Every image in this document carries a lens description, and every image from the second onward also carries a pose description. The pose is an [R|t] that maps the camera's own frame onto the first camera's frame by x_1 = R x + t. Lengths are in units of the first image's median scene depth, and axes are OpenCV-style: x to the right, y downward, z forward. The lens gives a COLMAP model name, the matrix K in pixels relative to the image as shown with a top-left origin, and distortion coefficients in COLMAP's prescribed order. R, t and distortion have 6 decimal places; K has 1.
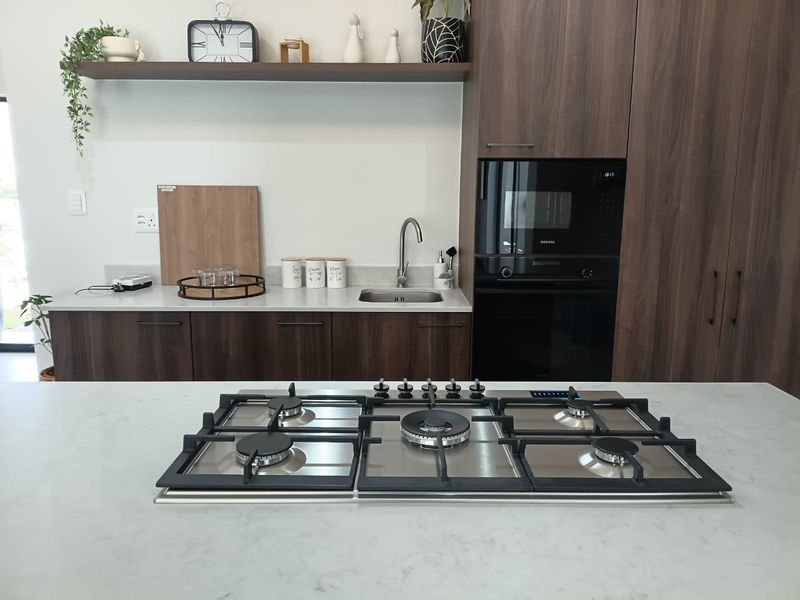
lens RADIAL K [[601.6, 0, 404.6], [0, 601.6, 301.2], [0, 0, 1]] dist [0.038219, -0.049114]
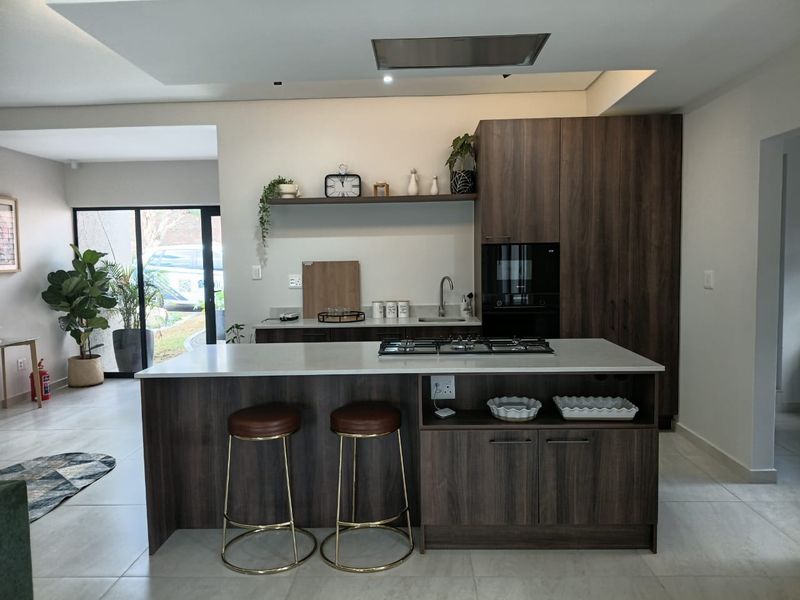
lens RADIAL K [[601.6, 0, 400.2], [0, 601.6, 301.9], [0, 0, 1]] dist [0.038219, -0.049114]
pose [[0.998627, -0.019807, -0.048504, -0.042295], [0.014111, 0.993256, -0.115077, 0.143272], [0.050457, 0.114234, 0.992172, -0.783785]]
